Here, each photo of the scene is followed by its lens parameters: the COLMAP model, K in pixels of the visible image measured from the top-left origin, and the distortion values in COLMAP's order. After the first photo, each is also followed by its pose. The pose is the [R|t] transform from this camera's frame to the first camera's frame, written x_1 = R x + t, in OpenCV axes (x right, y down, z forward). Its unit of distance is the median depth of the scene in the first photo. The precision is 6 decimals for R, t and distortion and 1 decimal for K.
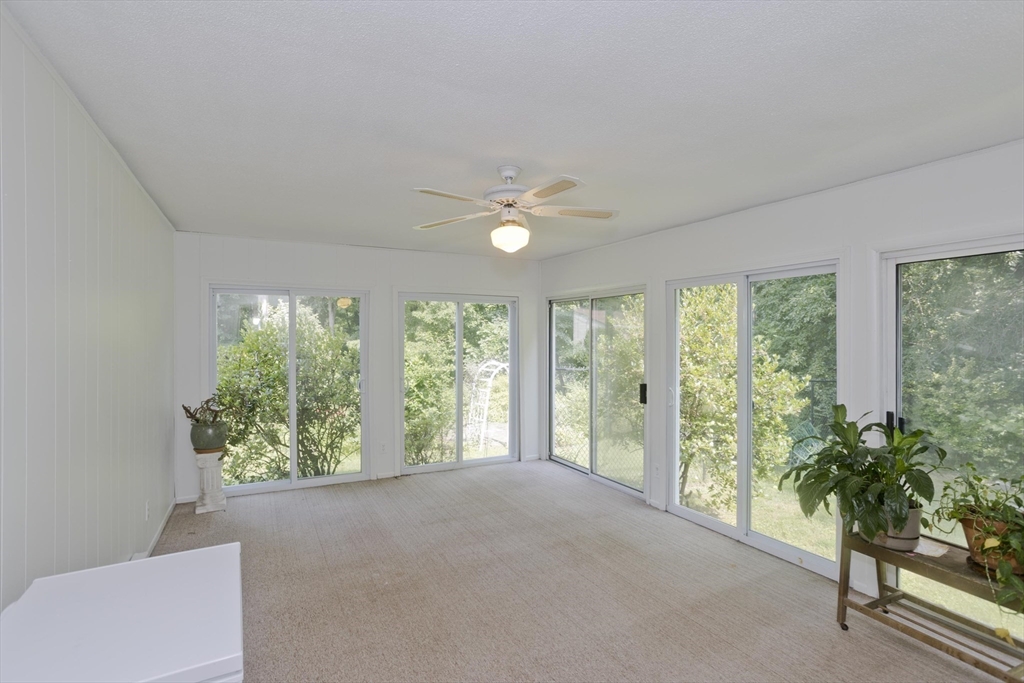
lens RADIAL K [[490.5, 0, 511.9], [0, 490.5, 333.5], [0, 0, 1]] dist [-0.027733, 0.017836]
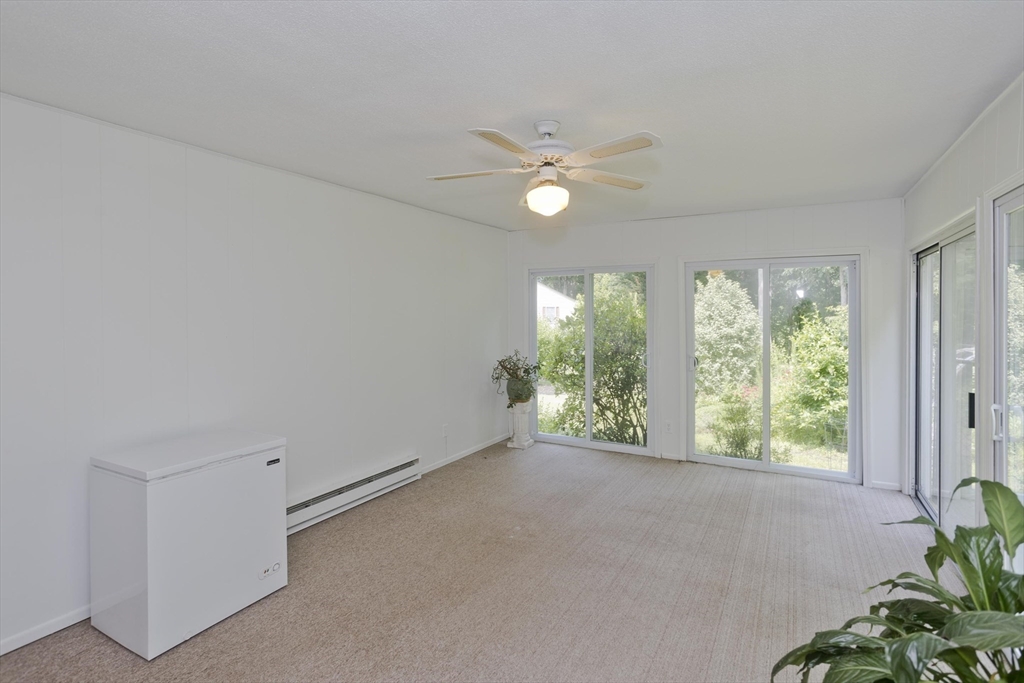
lens RADIAL K [[488.2, 0, 521.1], [0, 488.2, 321.2], [0, 0, 1]] dist [-0.003483, 0.000958]
pose [[0.561659, 0.007035, -0.827339, 0.460053], [0.012159, 0.999786, 0.016756, 0.008216], [0.827280, -0.019471, 0.561453, 0.289798]]
